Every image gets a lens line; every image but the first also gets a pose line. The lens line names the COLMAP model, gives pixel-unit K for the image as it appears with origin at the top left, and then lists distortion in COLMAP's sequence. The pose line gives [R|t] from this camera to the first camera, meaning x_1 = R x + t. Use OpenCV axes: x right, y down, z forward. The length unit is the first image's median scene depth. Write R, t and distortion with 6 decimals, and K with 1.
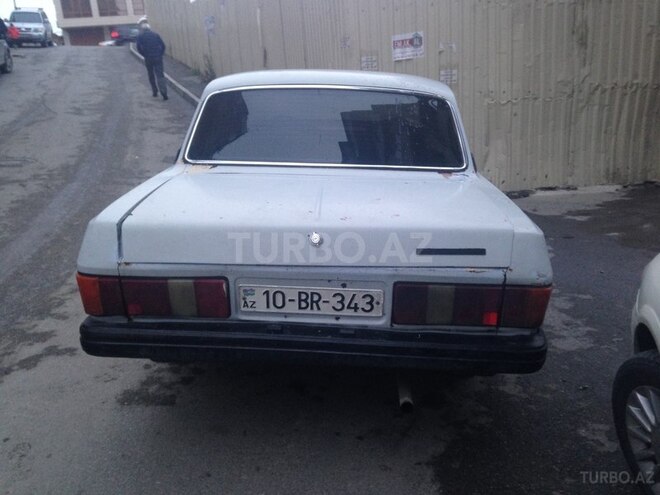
lens RADIAL K [[605.4, 0, 330.0], [0, 605.4, 247.5], [0, 0, 1]] dist [0.191350, -0.299981]
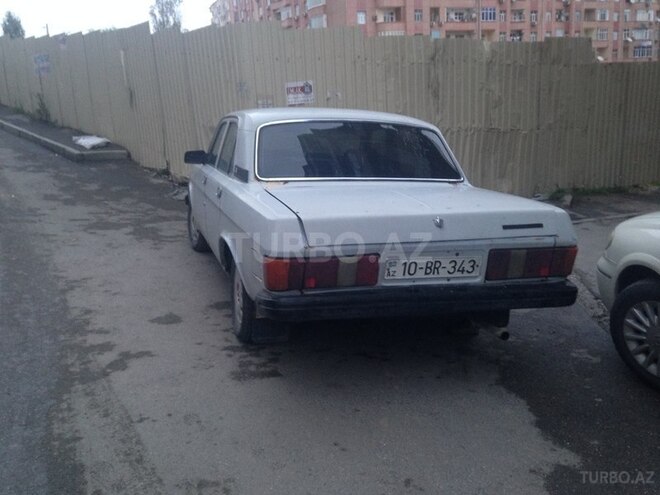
lens RADIAL K [[605.4, 0, 330.0], [0, 605.4, 247.5], [0, 0, 1]] dist [0.191350, -0.299981]
pose [[0.943001, -0.054210, 0.328345, -0.705921], [0.077055, 0.995399, -0.056957, 0.102230], [-0.323746, 0.079011, 0.942839, -0.240696]]
